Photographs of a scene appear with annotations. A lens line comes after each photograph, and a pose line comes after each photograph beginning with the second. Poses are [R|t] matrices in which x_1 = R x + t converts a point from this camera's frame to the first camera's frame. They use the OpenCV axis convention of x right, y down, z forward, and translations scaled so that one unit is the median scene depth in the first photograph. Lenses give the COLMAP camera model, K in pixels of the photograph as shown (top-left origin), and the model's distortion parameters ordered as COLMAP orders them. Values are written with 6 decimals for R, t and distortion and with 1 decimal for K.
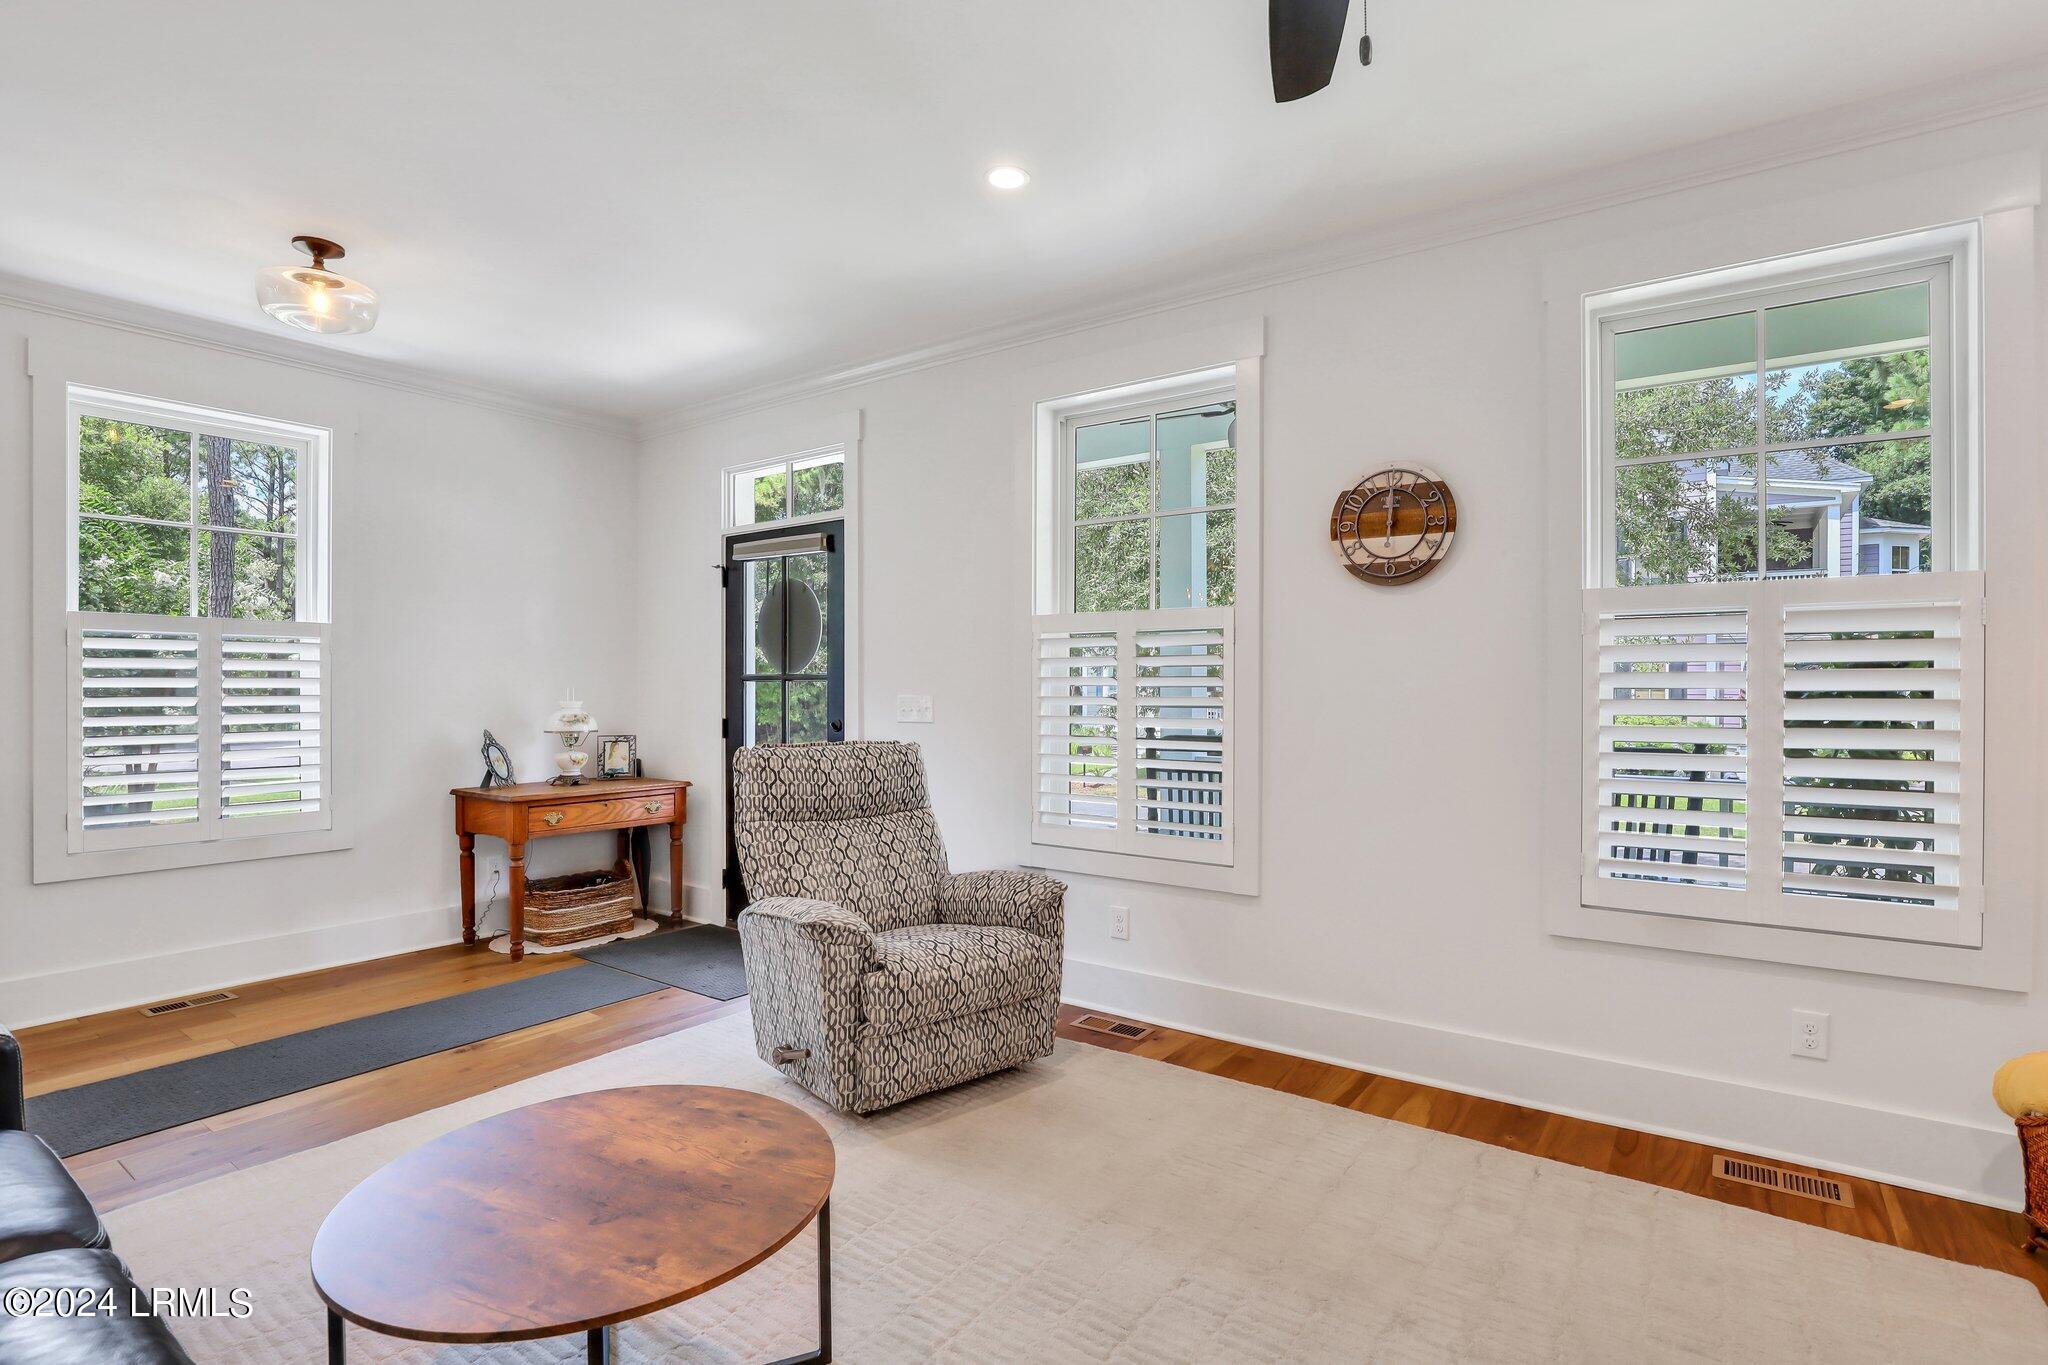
lens RADIAL K [[982.7, 0, 1033.1], [0, 982.7, 684.6], [0, 0, 1]] dist [-0.040407, 0.008965]
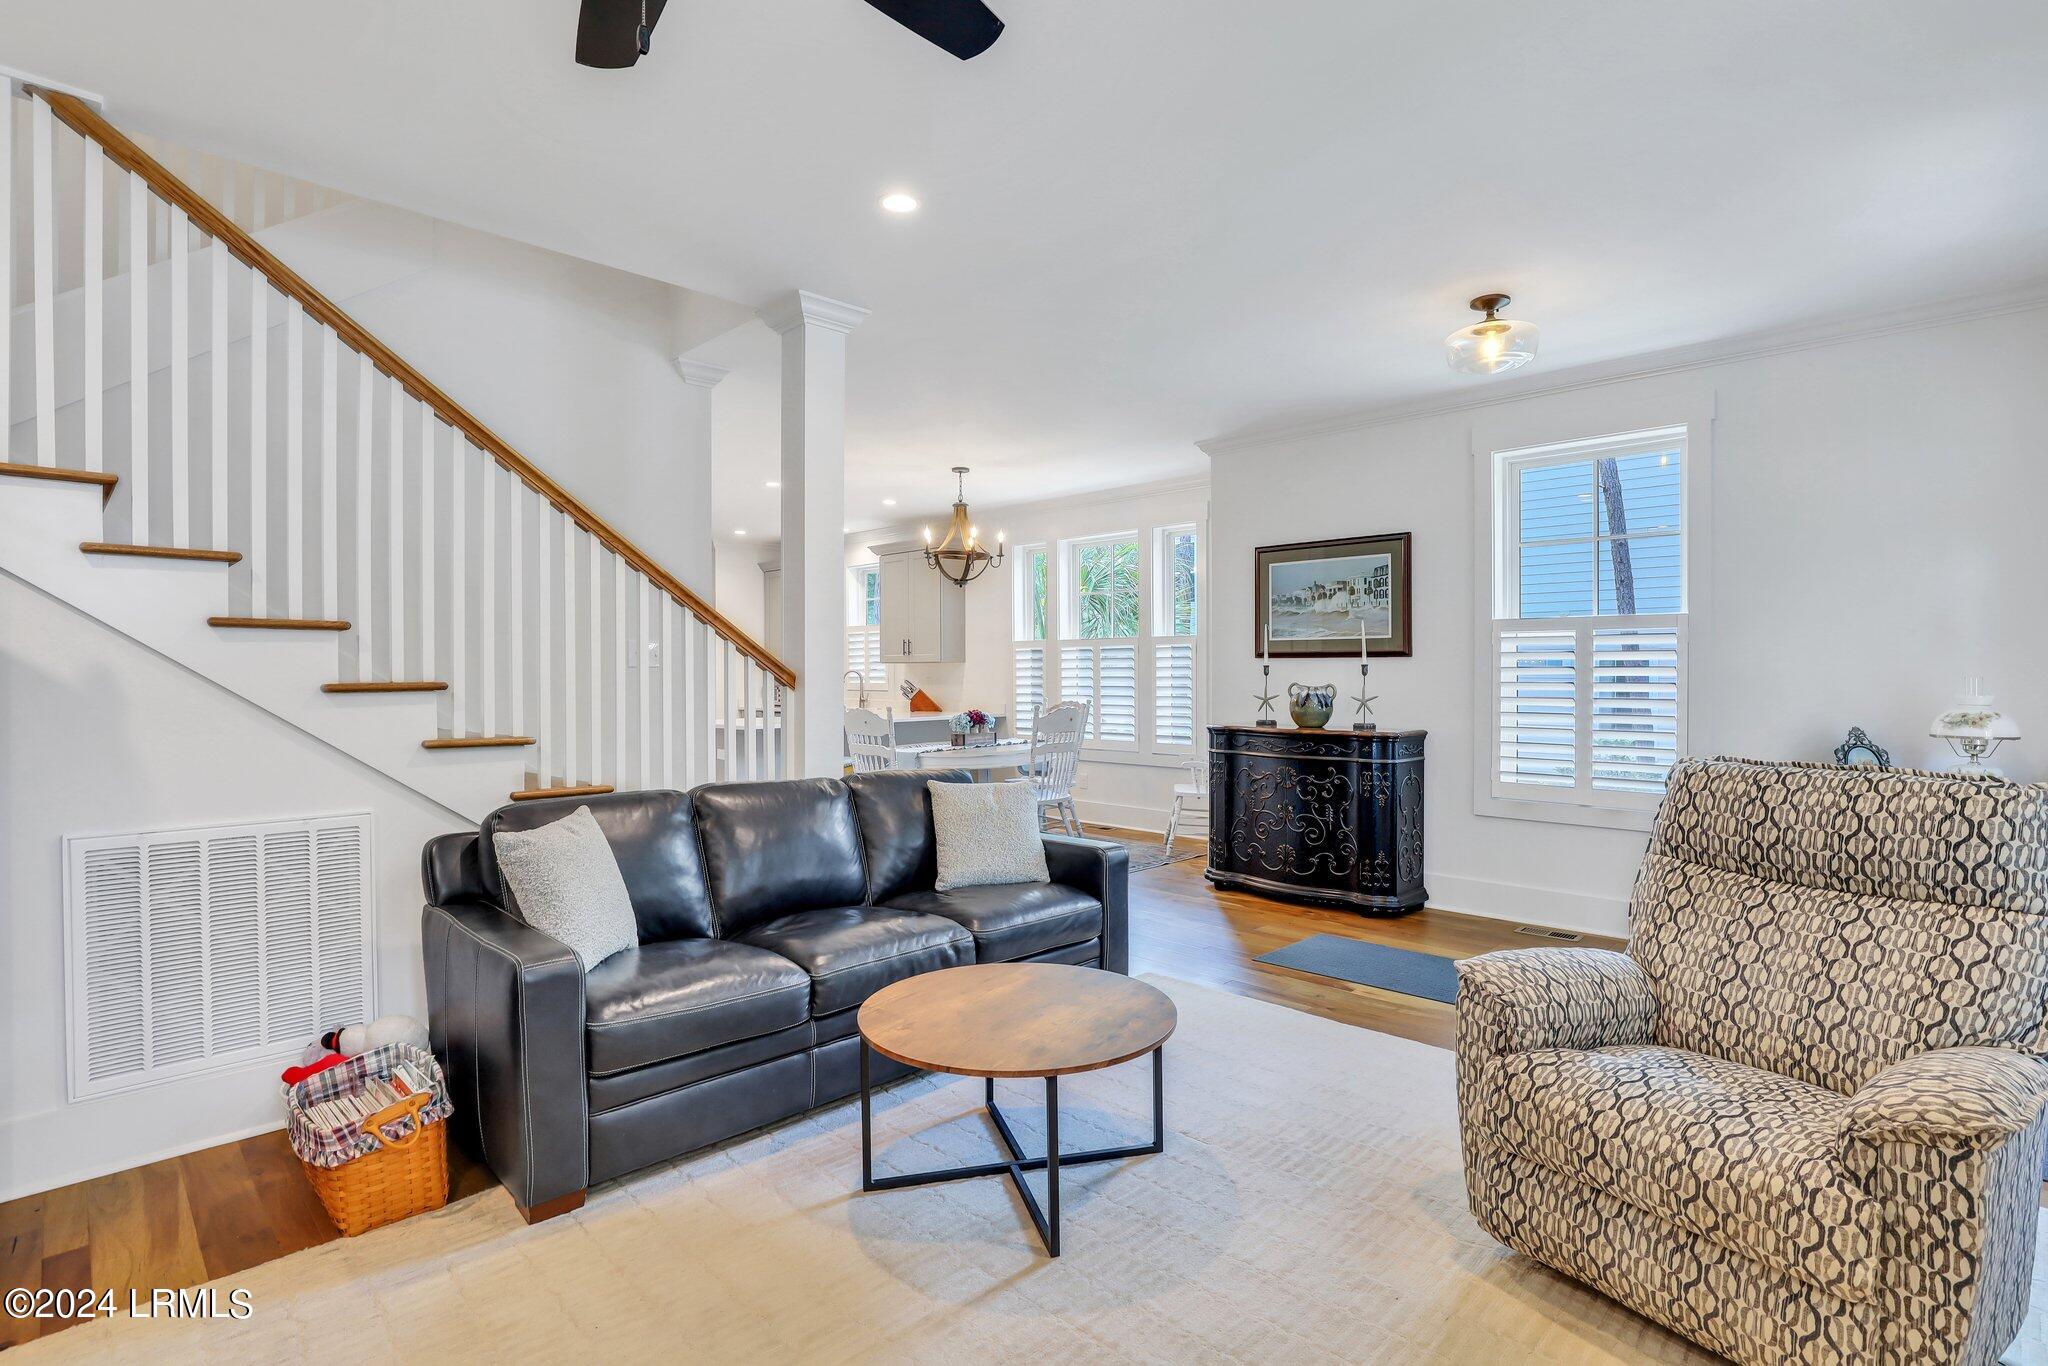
lens RADIAL K [[982.7, 0, 1038.6], [0, 982.7, 672.8], [0, 0, 1]] dist [-0.040407, 0.008965]
pose [[-0.147463, -0.000737, -0.989067, 0.386013], [0.001990, 0.999997, -0.001041, -0.000638], [0.989066, -0.002122, -0.147461, 0.469534]]
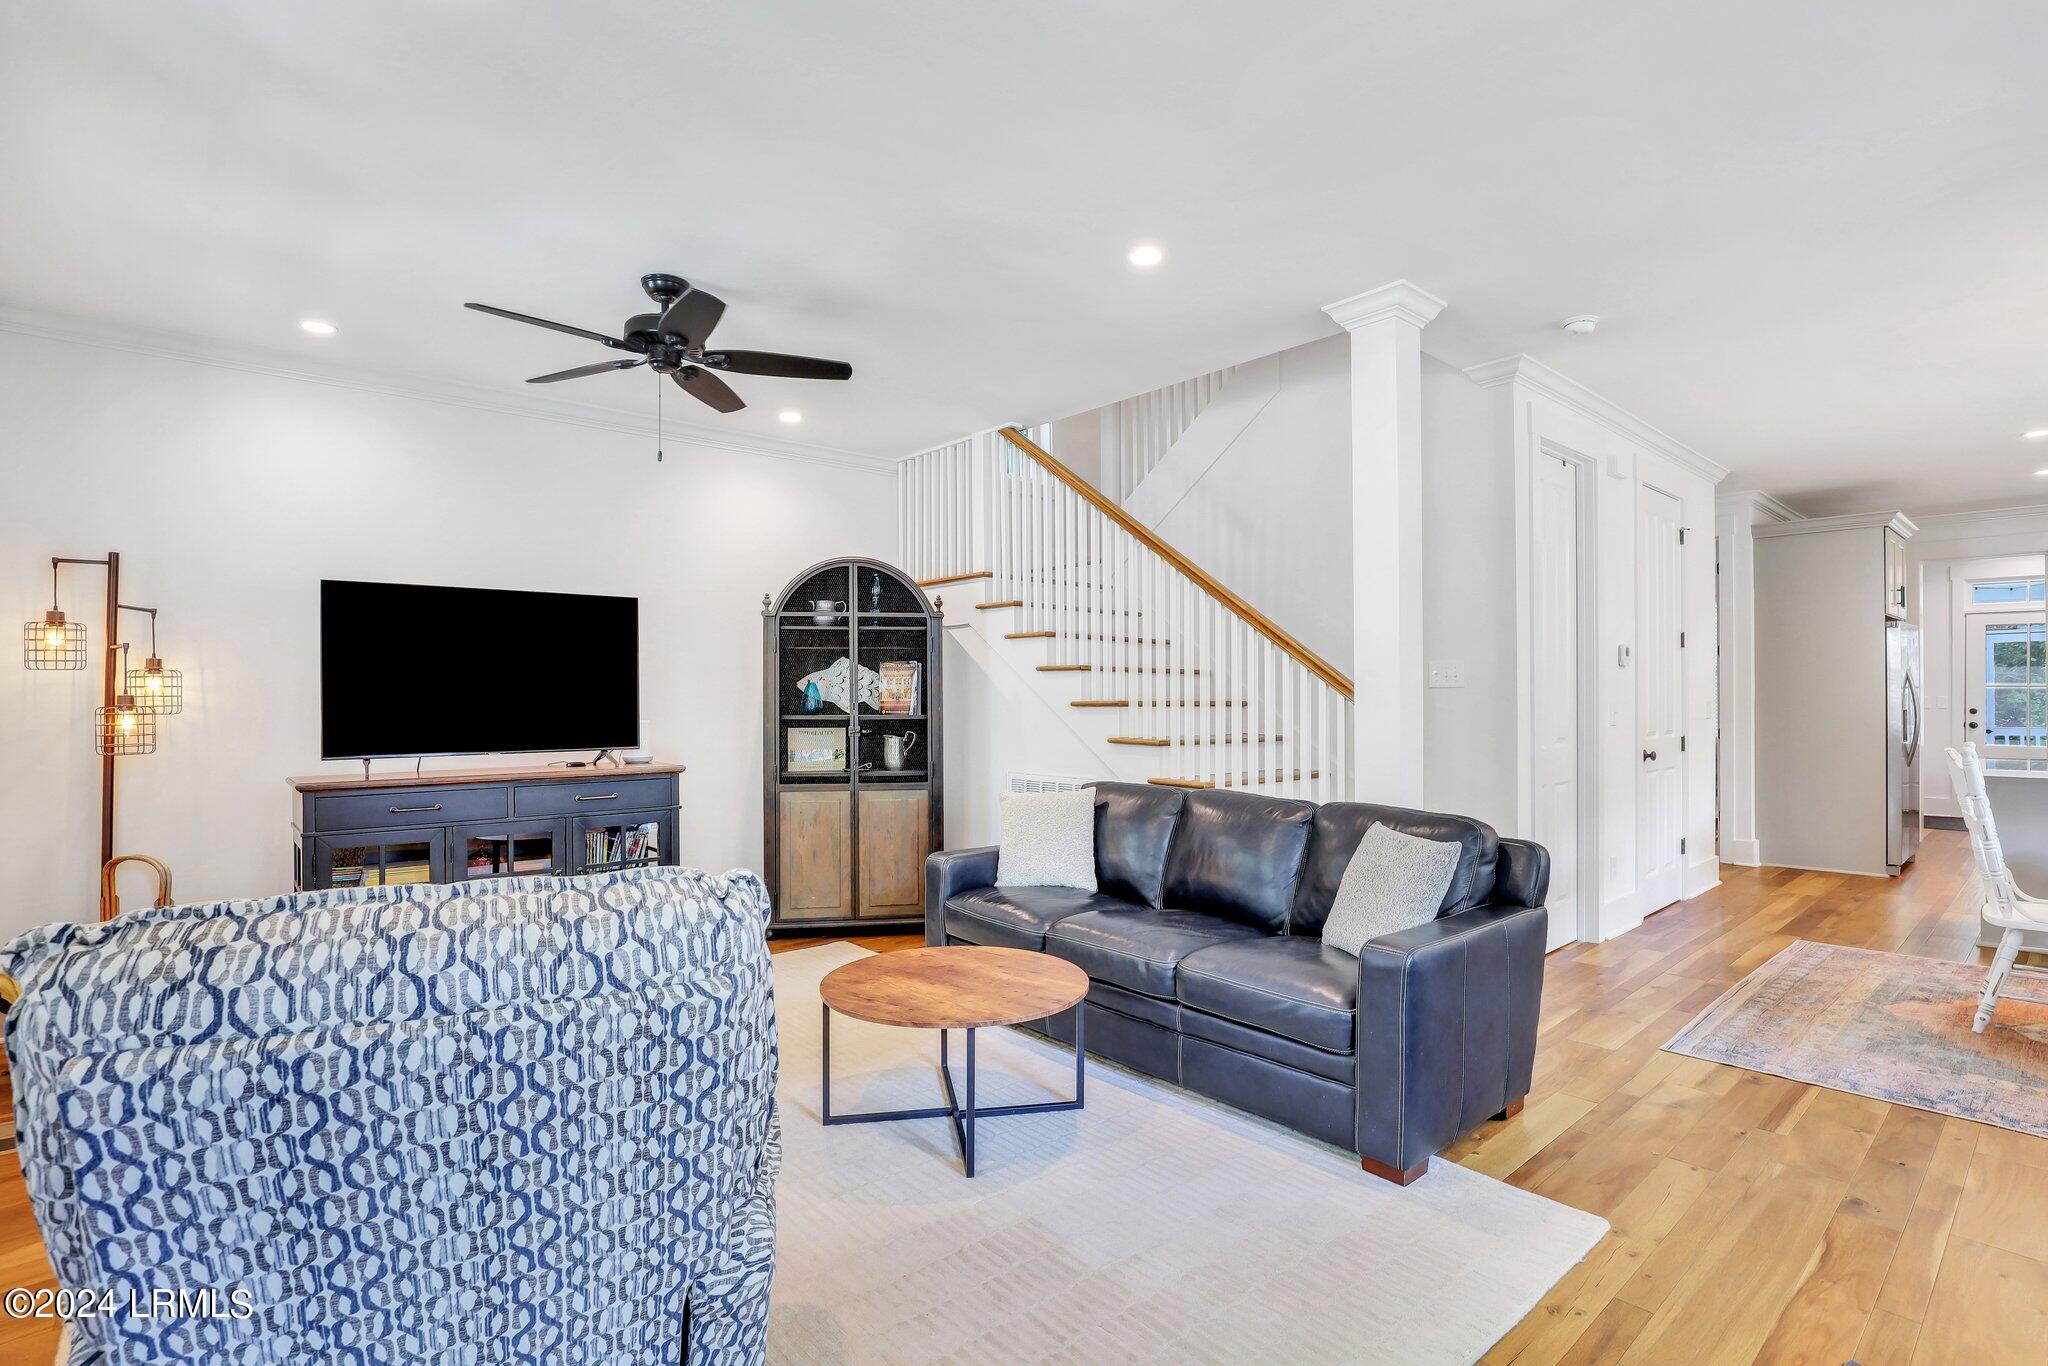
lens RADIAL K [[982.7, 0, 1035.5], [0, 982.7, 701.8], [0, 0, 1]] dist [-0.040407, 0.008965]
pose [[-0.975194, 0.003020, 0.221332, -0.370382], [0.004450, 0.999972, 0.005960, -0.001595], [-0.221308, 0.006797, -0.975180, 1.012028]]
